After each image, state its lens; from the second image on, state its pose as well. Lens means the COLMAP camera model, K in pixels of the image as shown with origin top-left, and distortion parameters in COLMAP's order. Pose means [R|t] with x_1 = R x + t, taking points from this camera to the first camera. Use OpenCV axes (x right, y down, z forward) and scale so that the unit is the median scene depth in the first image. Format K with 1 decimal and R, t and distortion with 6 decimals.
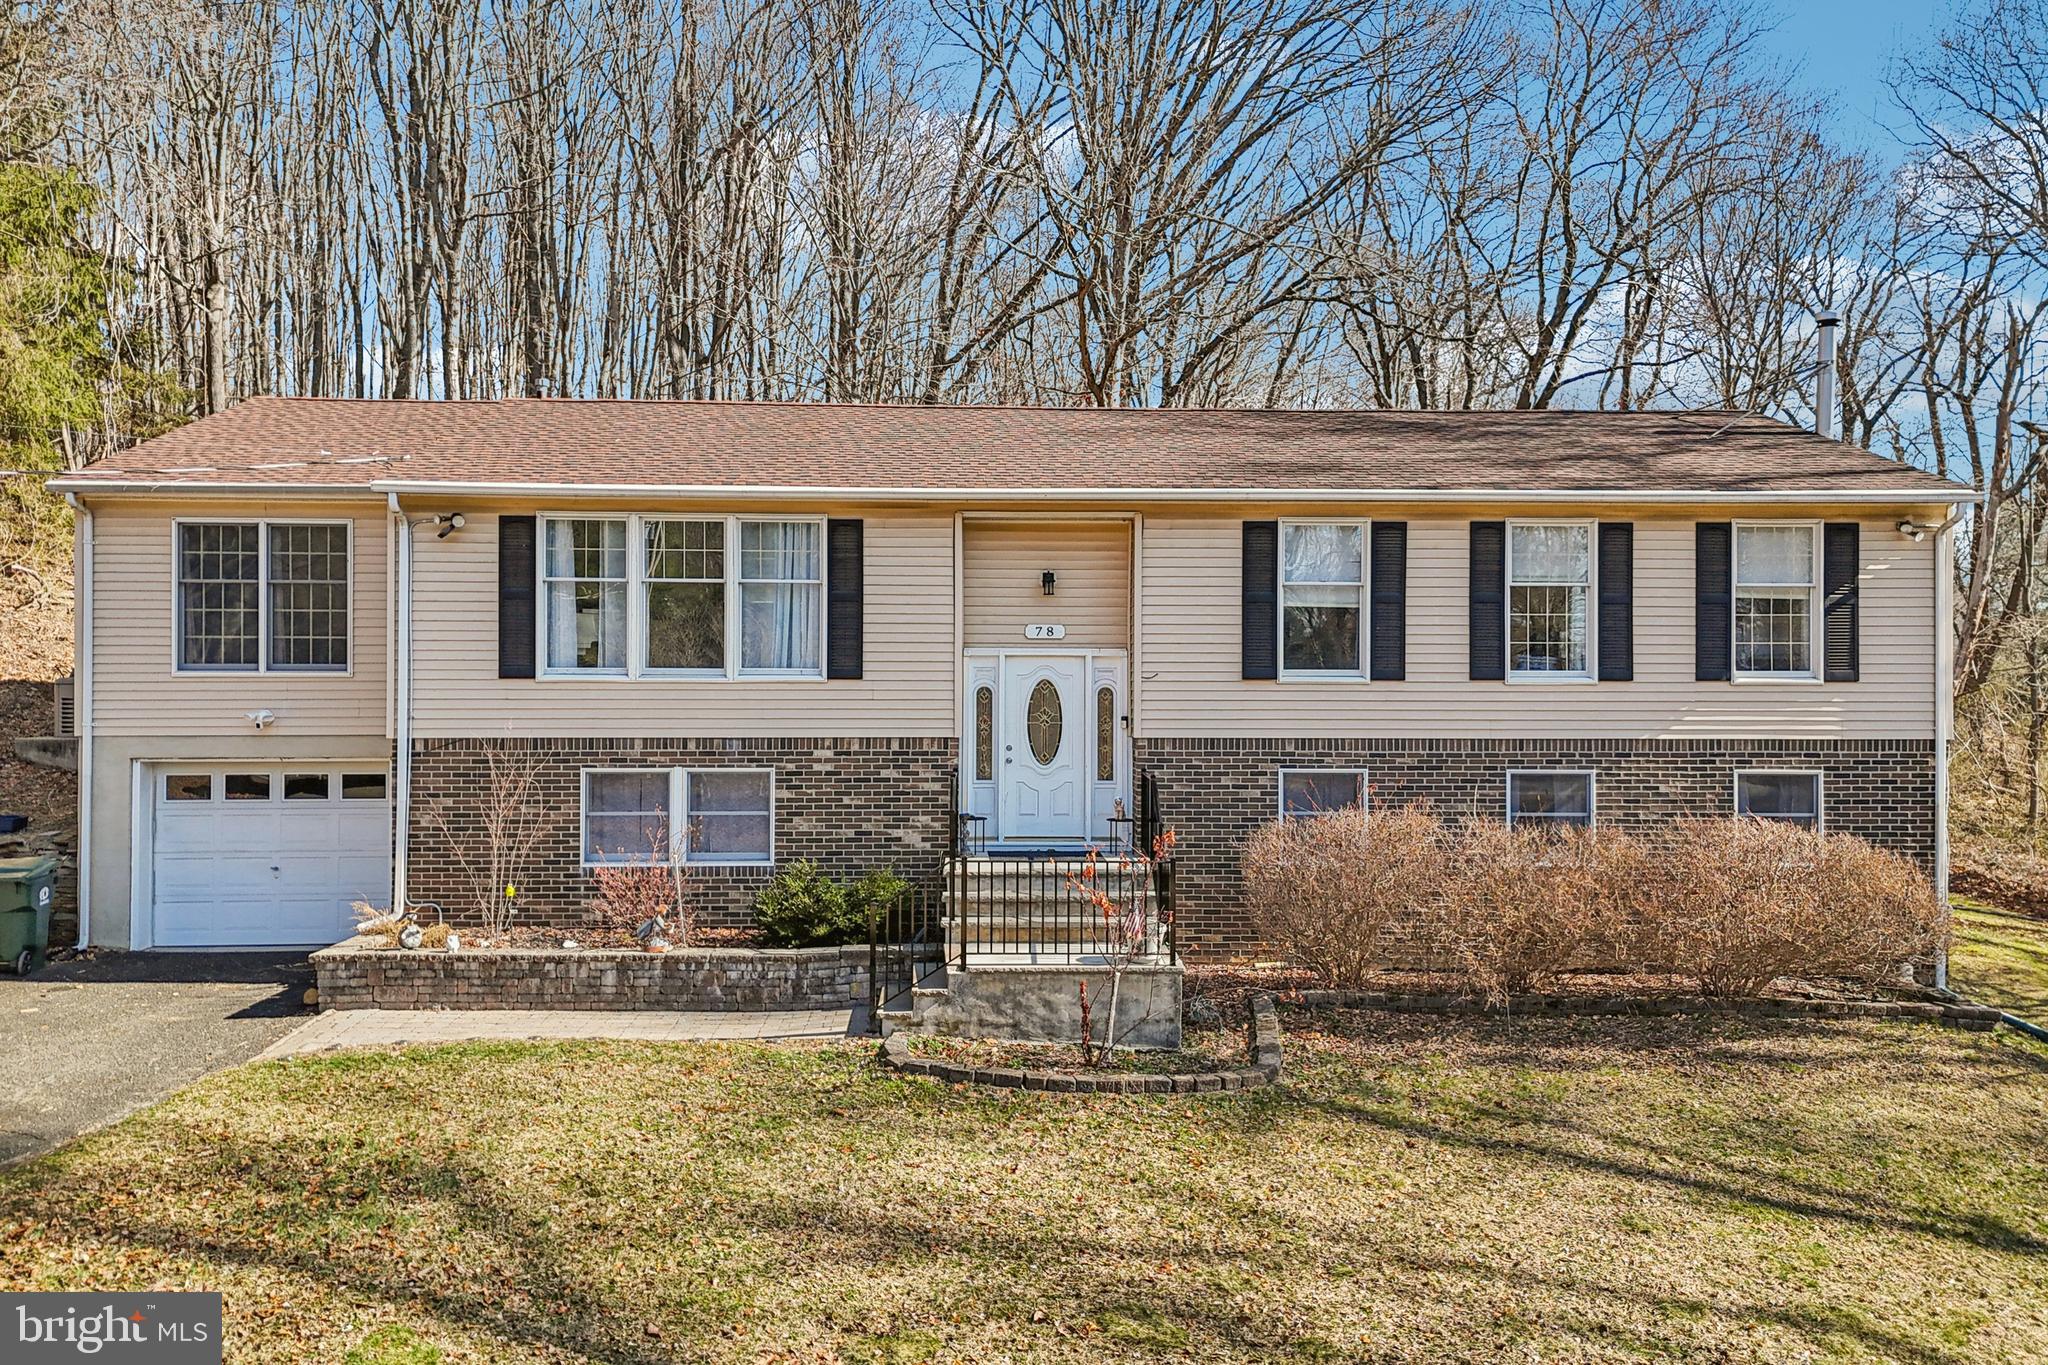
lens RADIAL K [[1517.4, 0, 1025.9], [0, 1517.4, 672.9], [0, 0, 1]] dist [0.067509, -0.059199]
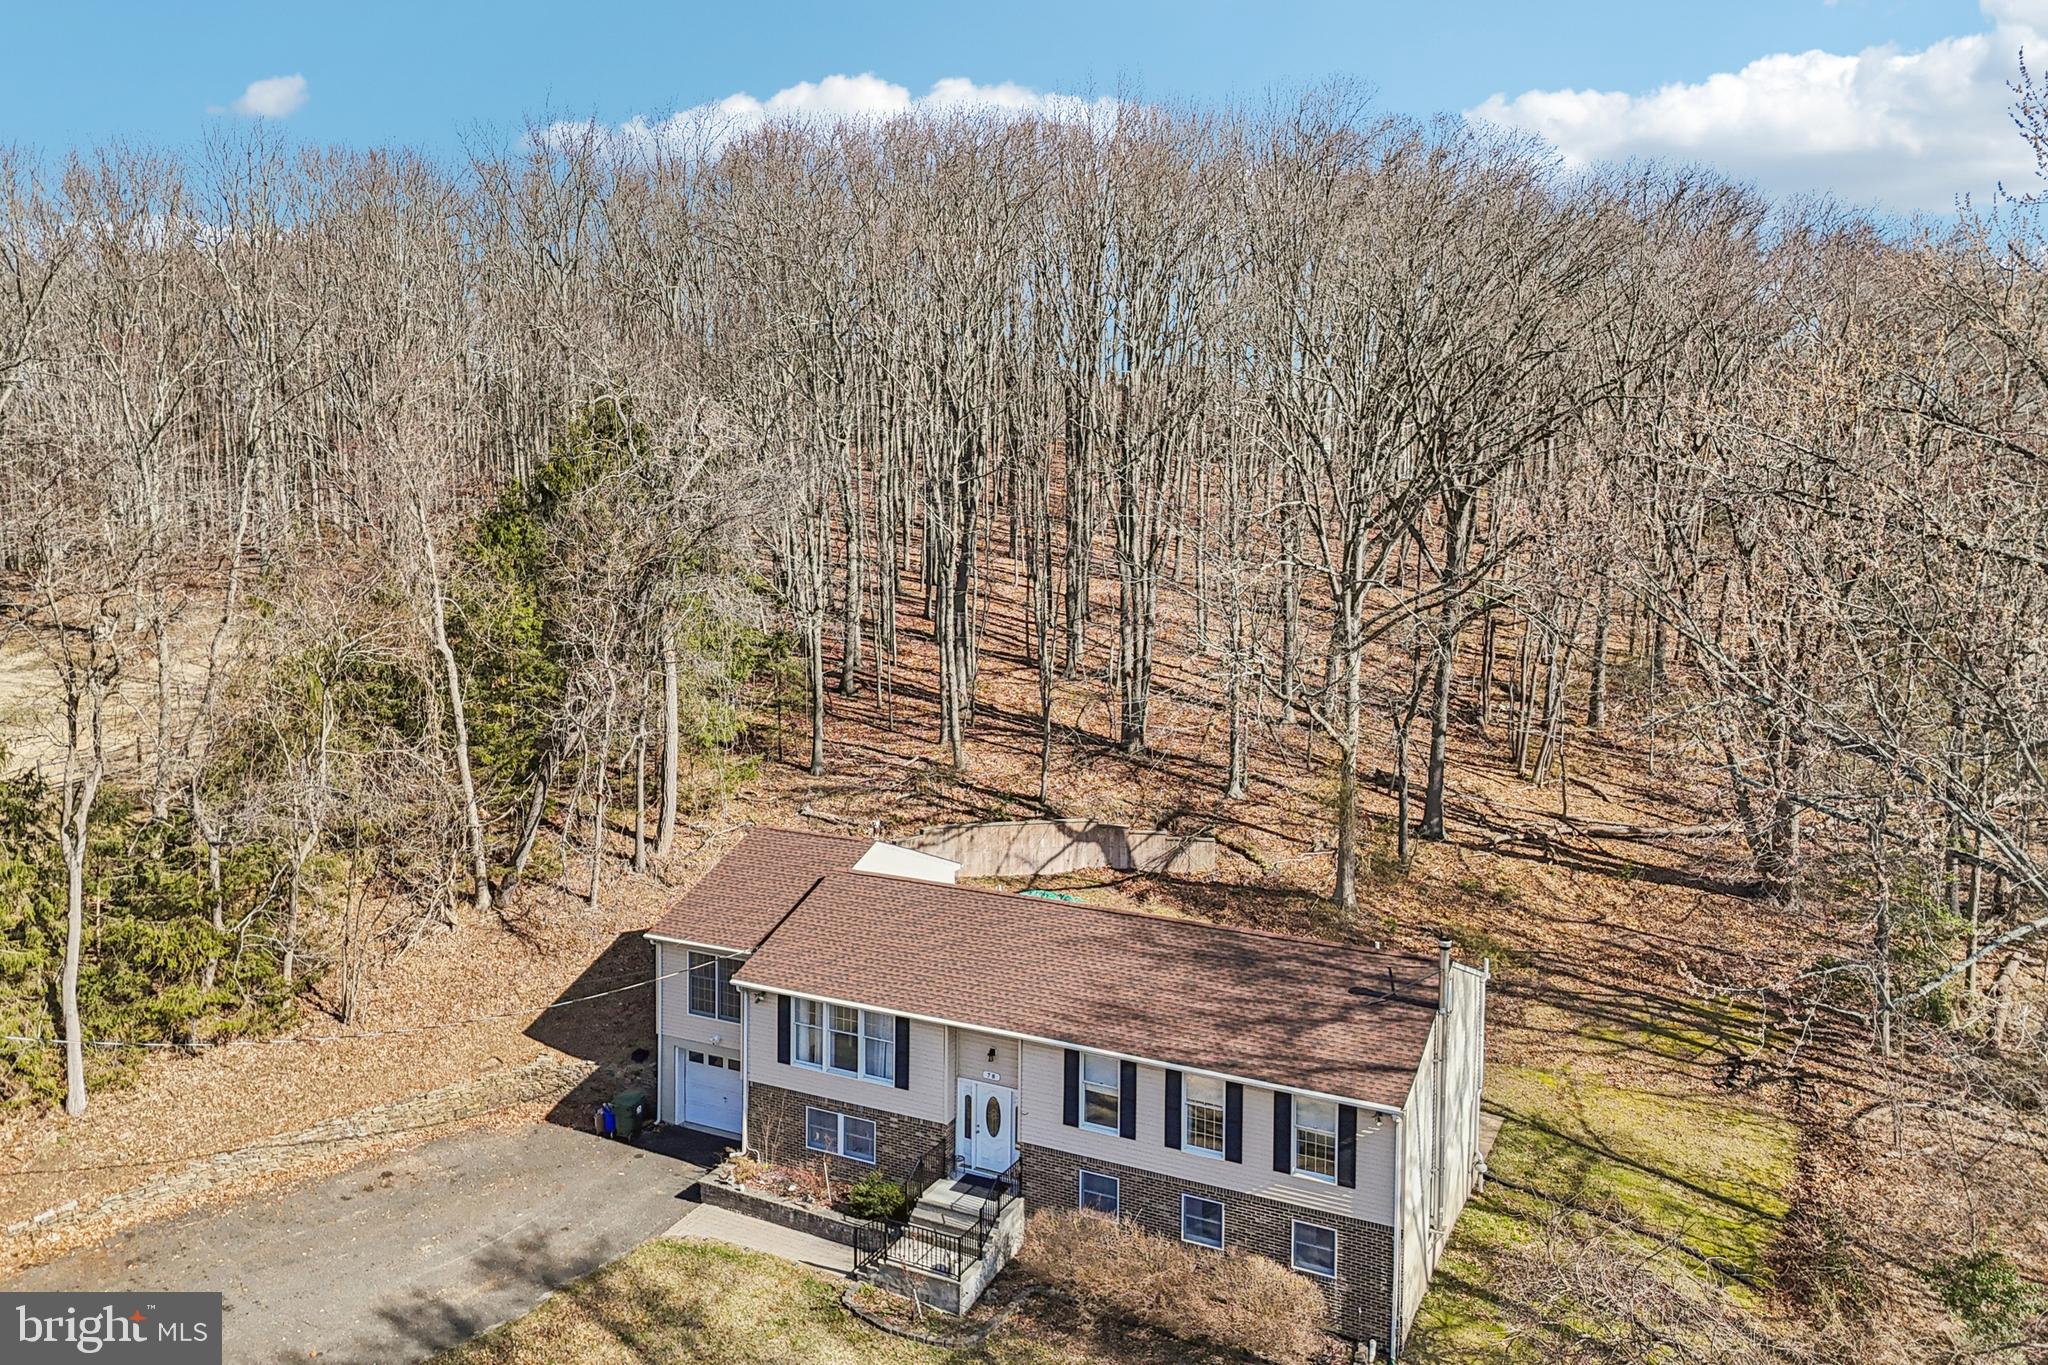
lens RADIAL K [[1517.4, 0, 1035.7], [0, 1517.4, 559.8], [0, 0, 1]] dist [0.067509, -0.059199]
pose [[0.879070, 0.033489, -0.475514, 1.095296], [-0.003081, 0.997908, 0.064582, -0.916485], [0.476682, -0.055307, 0.877334, -0.838827]]
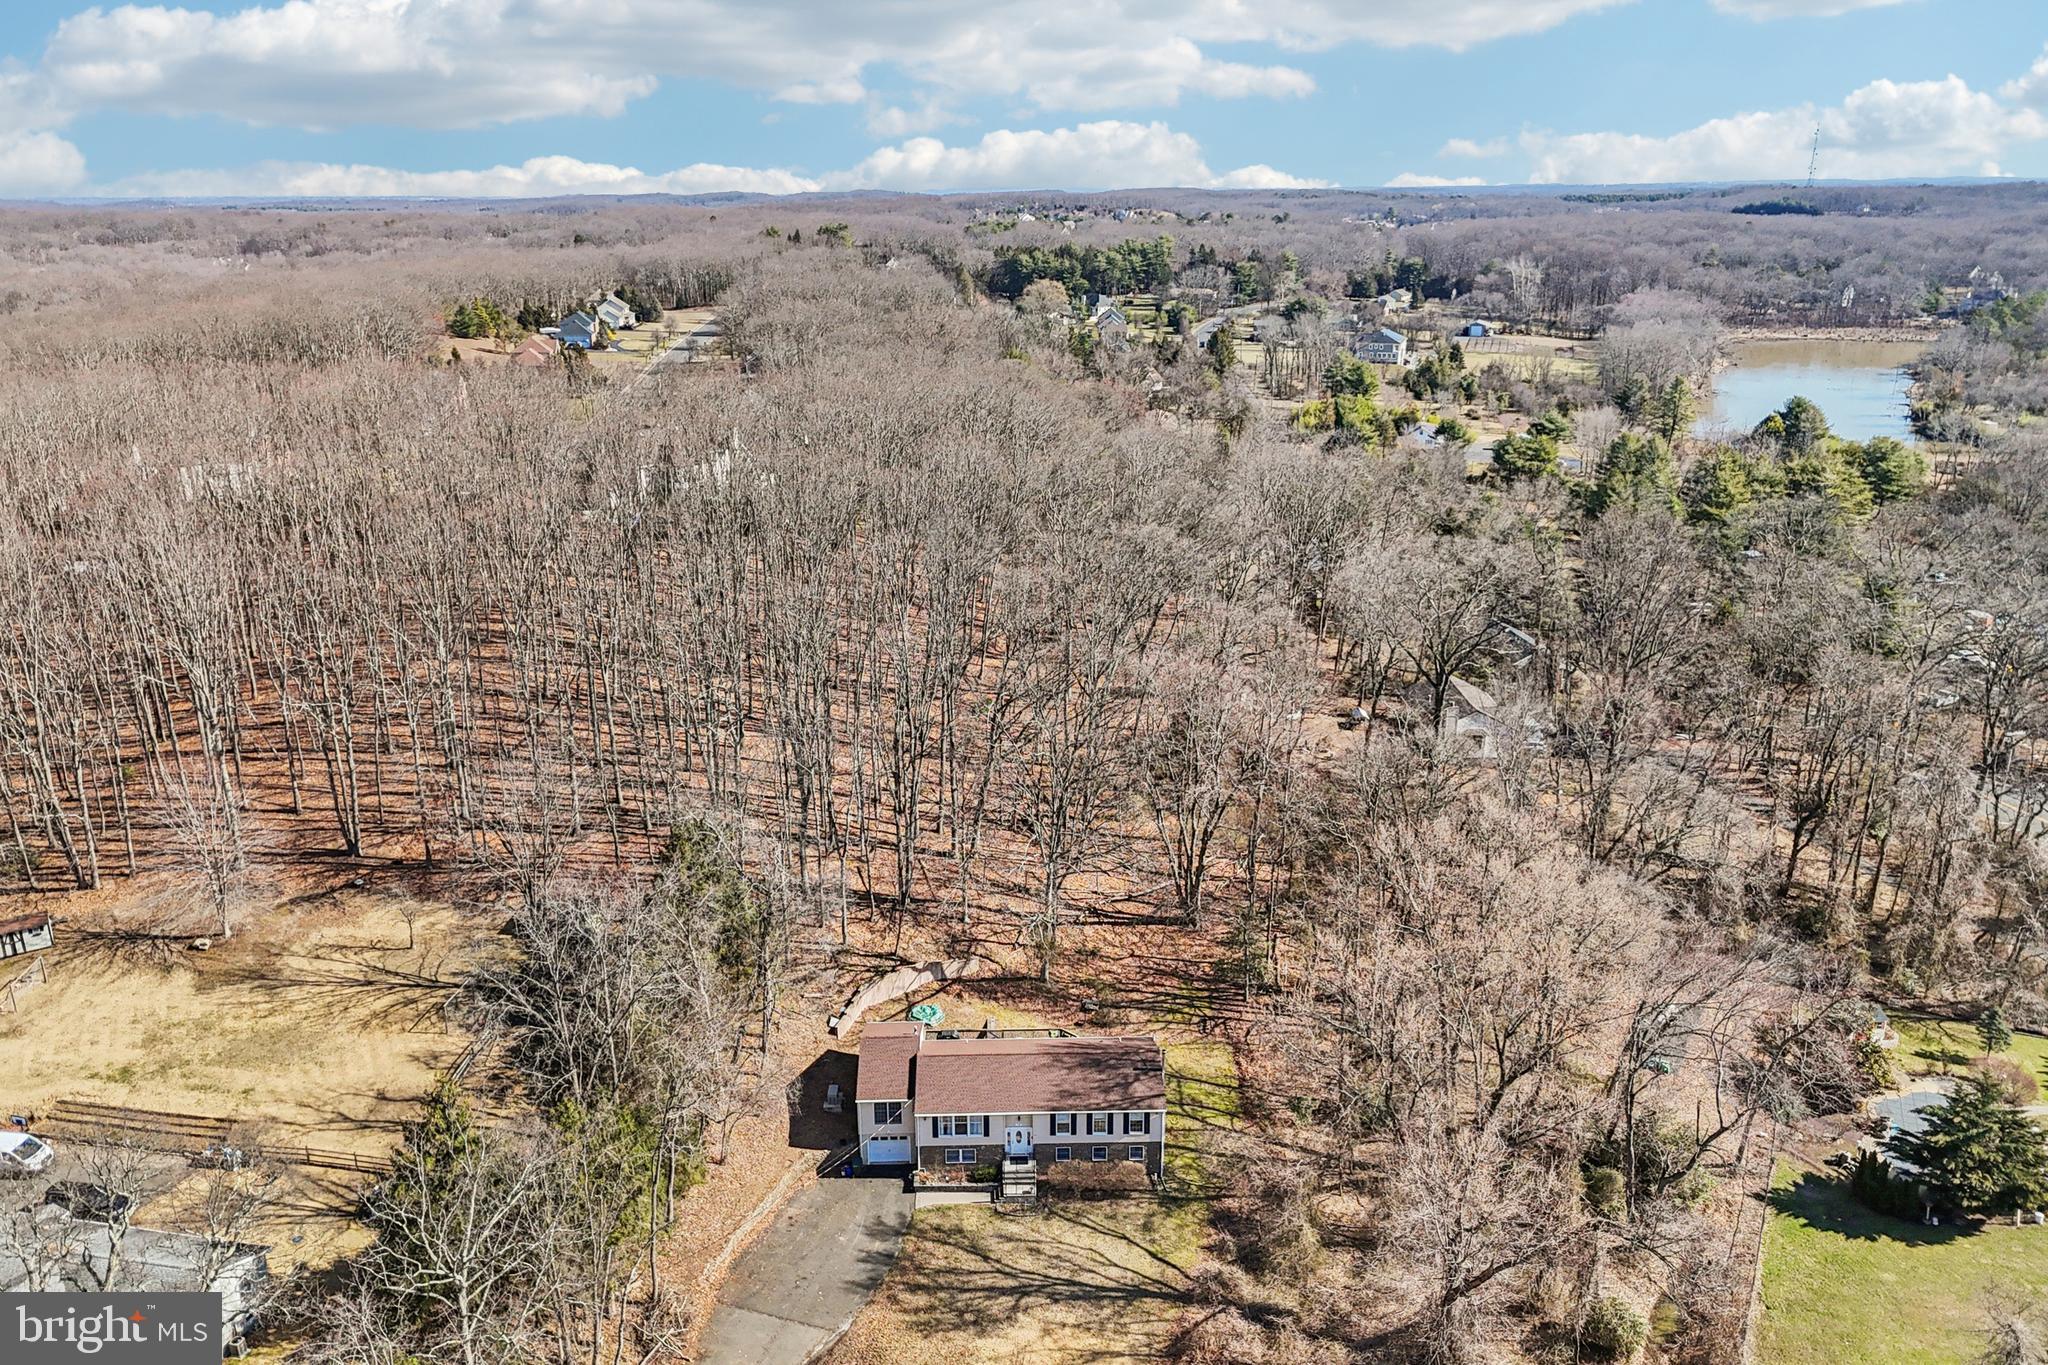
lens RADIAL K [[1517.4, 0, 1019.7], [0, 1517.4, 695.8], [0, 0, 1]] dist [0.067509, -0.059199]
pose [[0.999643, -0.005164, -0.026226, 0.191501], [0.013117, 0.949665, 0.312991, -3.682337], [0.023290, -0.313223, 0.949394, -4.396499]]
